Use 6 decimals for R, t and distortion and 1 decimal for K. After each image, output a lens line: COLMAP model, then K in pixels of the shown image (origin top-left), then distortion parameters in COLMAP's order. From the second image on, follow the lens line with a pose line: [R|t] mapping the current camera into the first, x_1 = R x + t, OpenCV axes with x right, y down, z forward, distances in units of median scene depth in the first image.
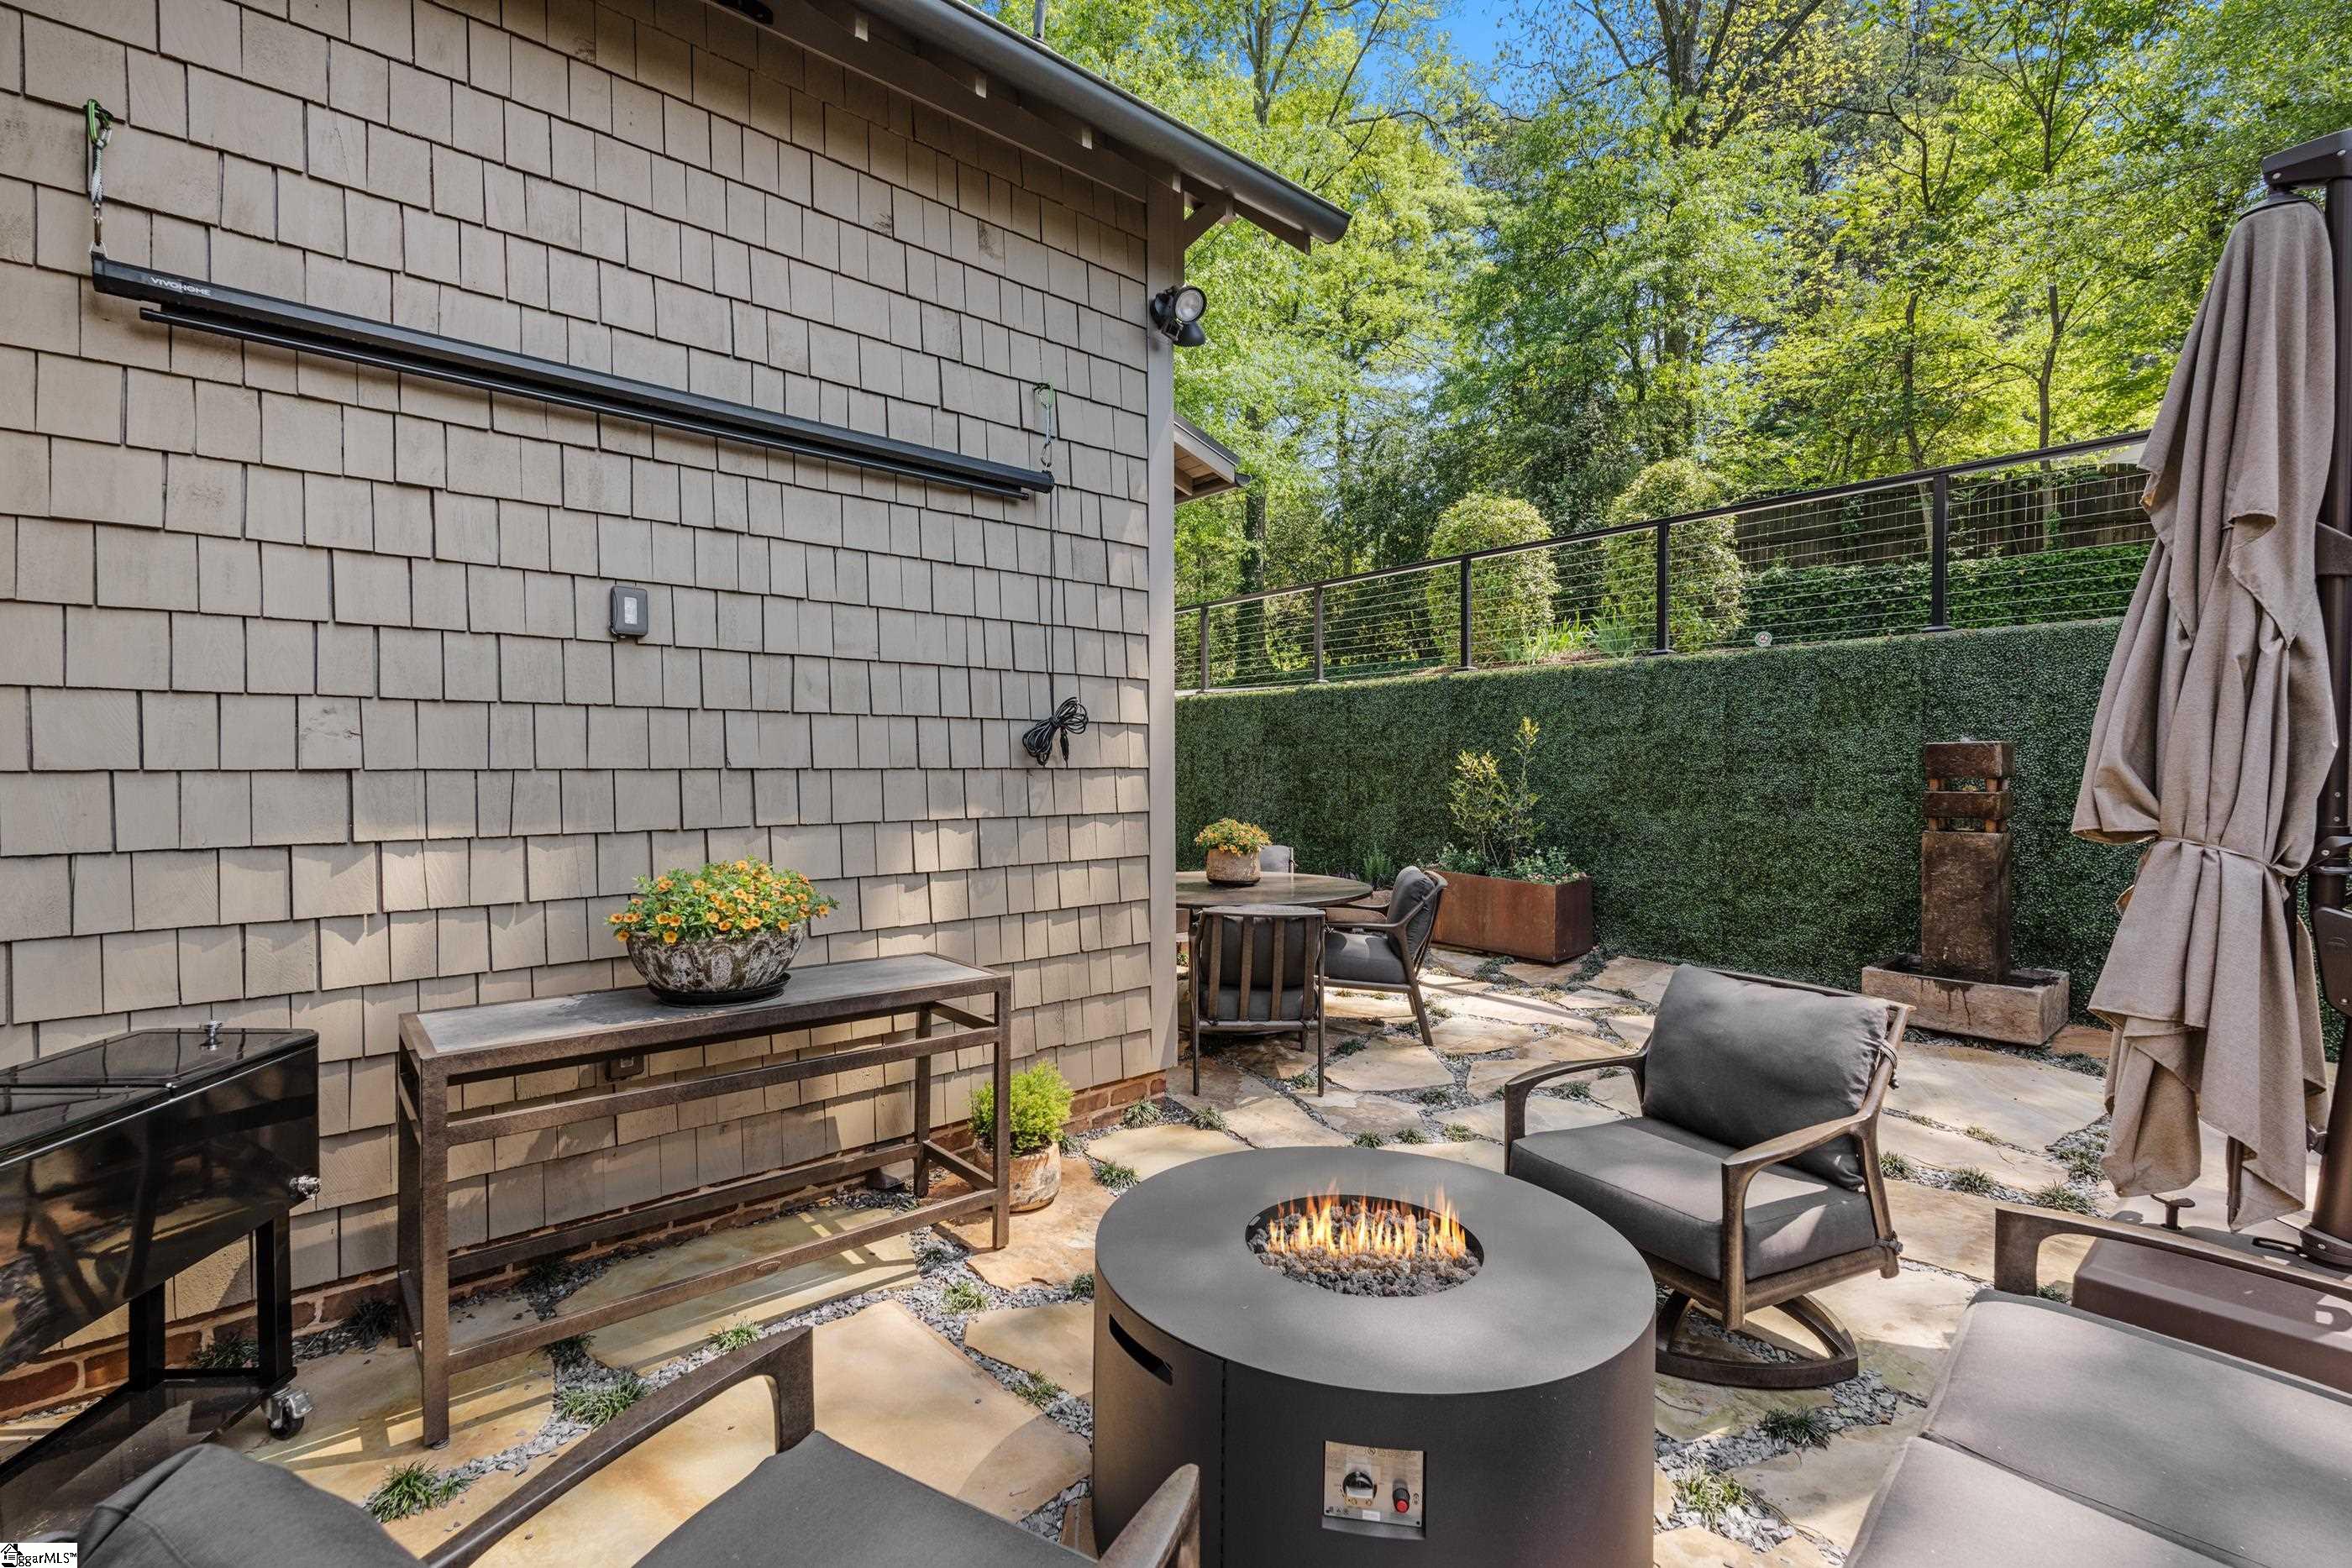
lens RADIAL K [[1022.3, 0, 1176.0], [0, 1022.3, 784.0], [0, 0, 1]] dist [-0.001725, -0.000204]
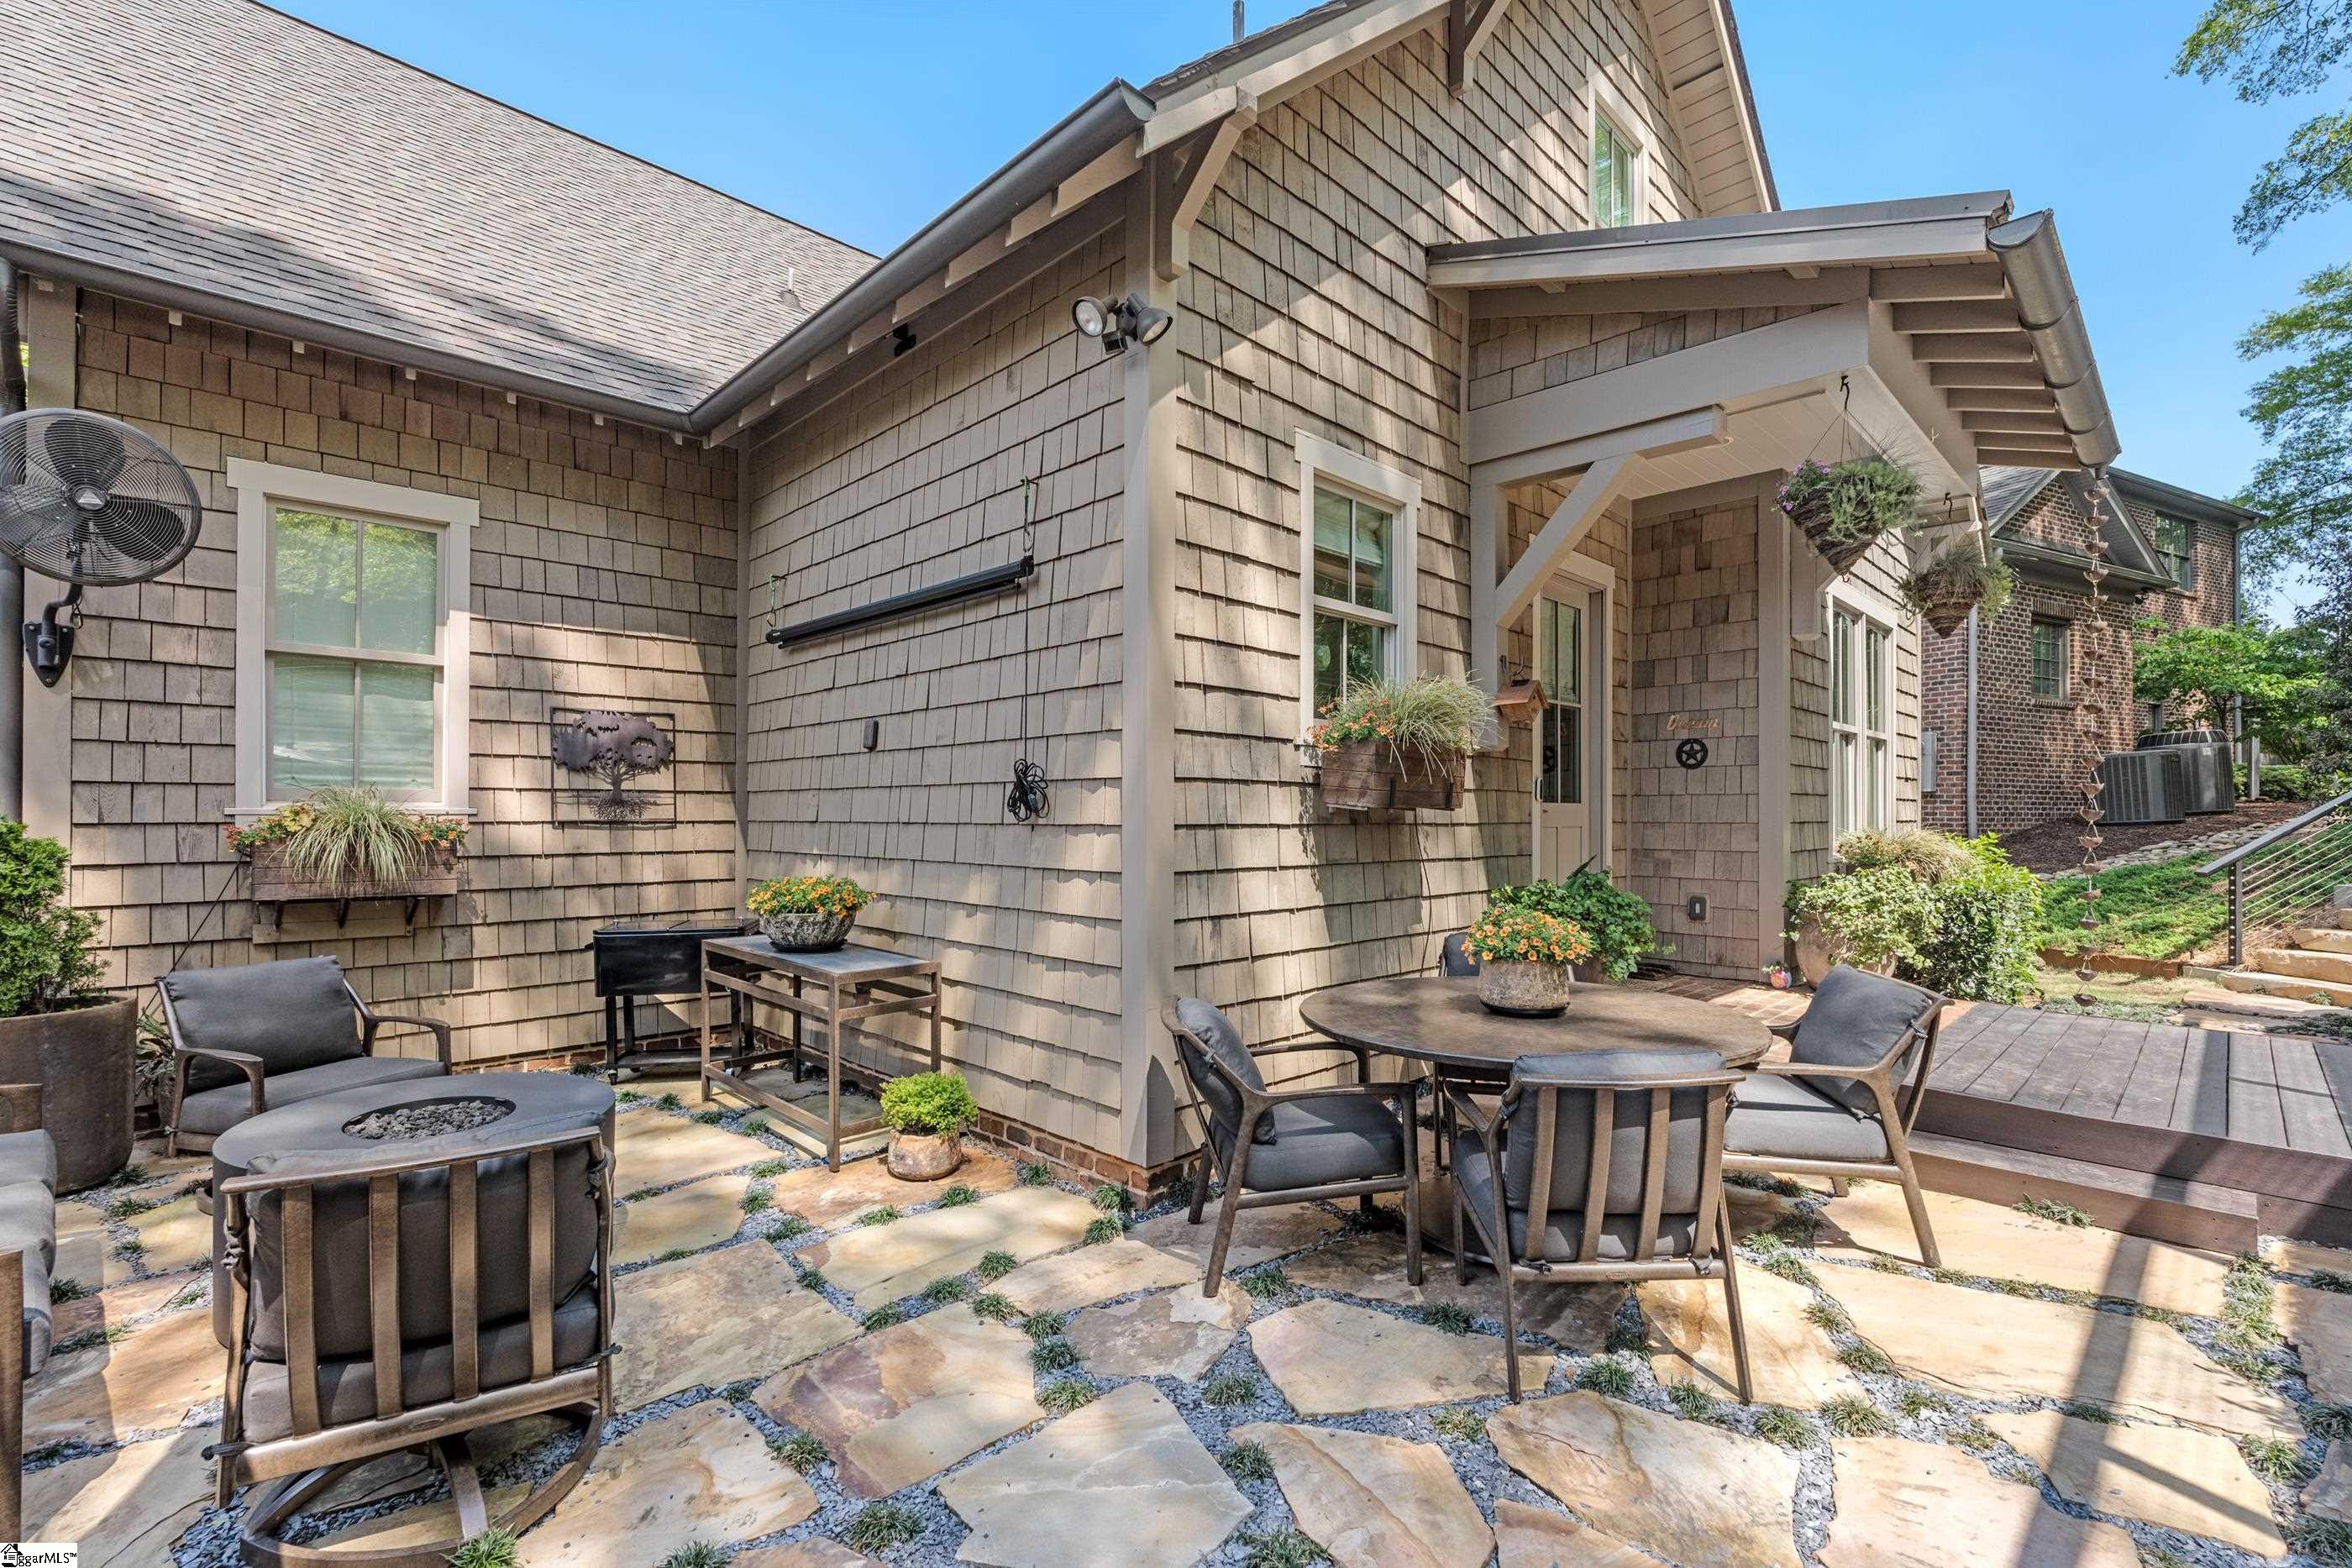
lens RADIAL K [[1037.0, 0, 1176.0], [0, 1037.0, 784.0], [0, 0, 1]] dist [-0.001002, 0.000009]
pose [[0.070204, -0.014263, -0.997431, 0.964676], [-0.002930, 0.999891, -0.014505, -0.042093], [0.997528, 0.003941, 0.070154, 1.041864]]
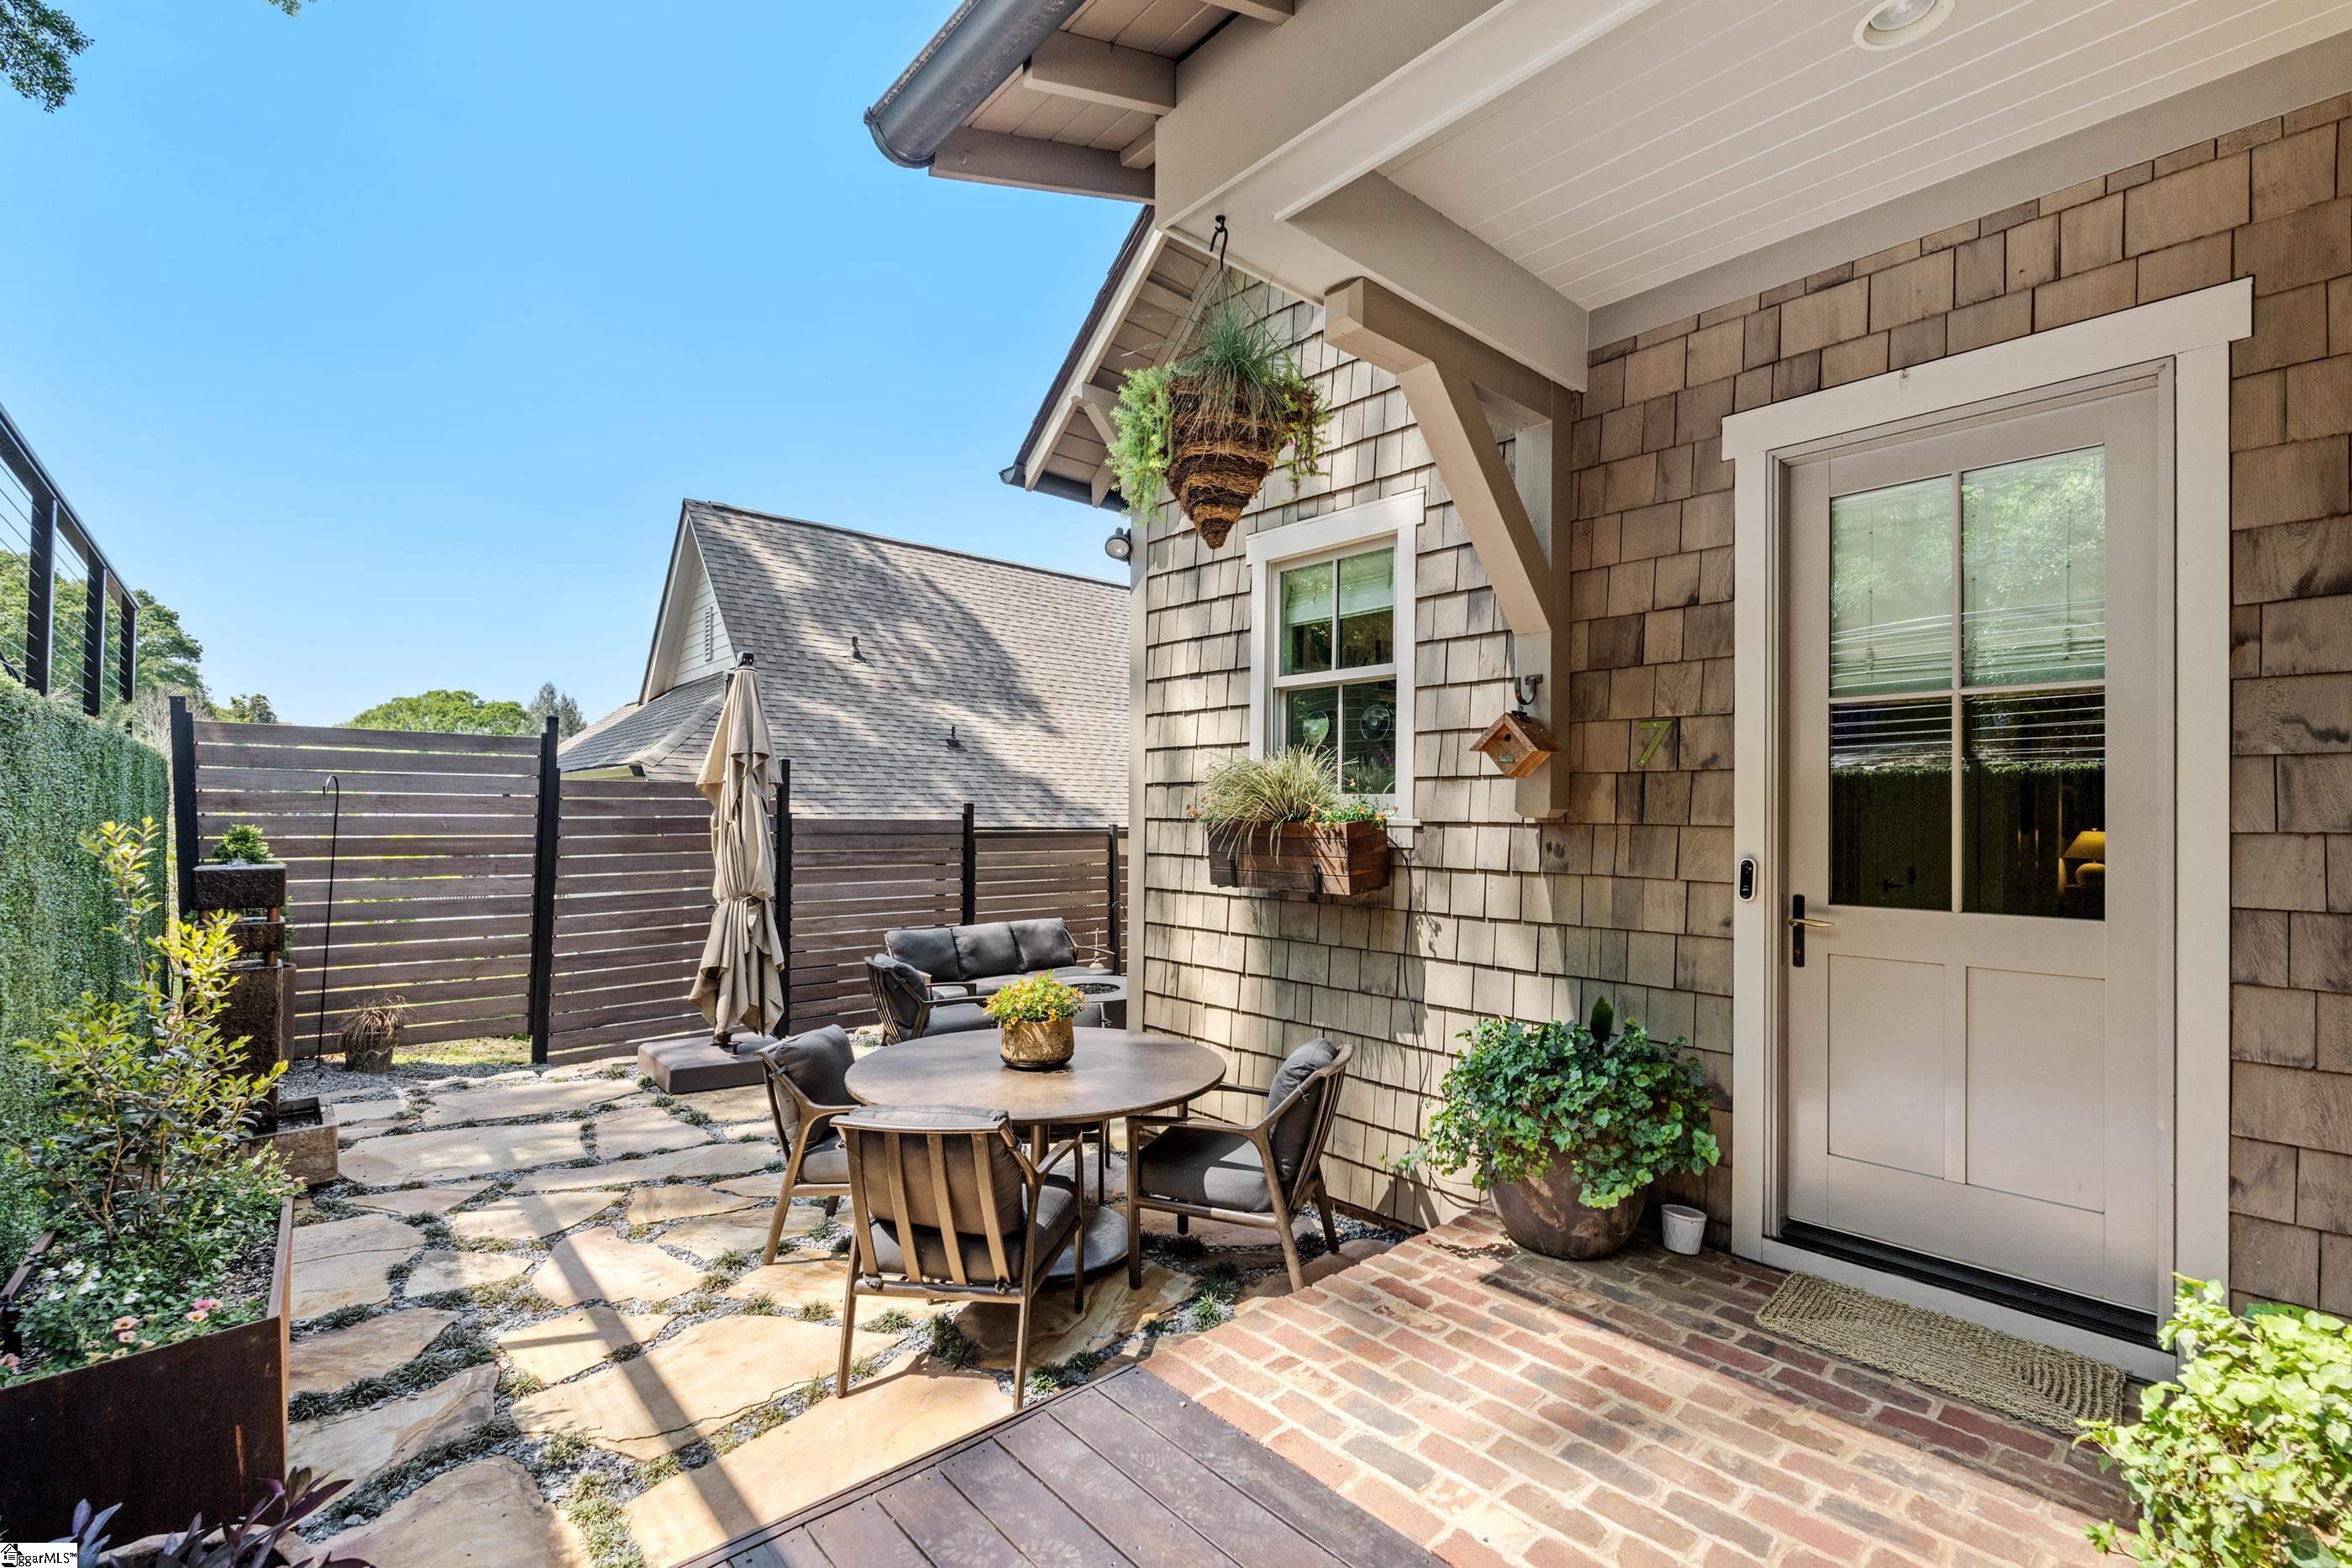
lens RADIAL K [[1037.0, 0, 1176.0], [0, 1037.0, 784.0], [0, 0, 1]] dist [-0.001002, 0.000009]
pose [[-0.999841, -0.001654, -0.017757, -0.038892], [-0.001373, 0.999873, -0.015860, -0.128246], [0.017781, -0.015834, -0.999717, 2.474334]]
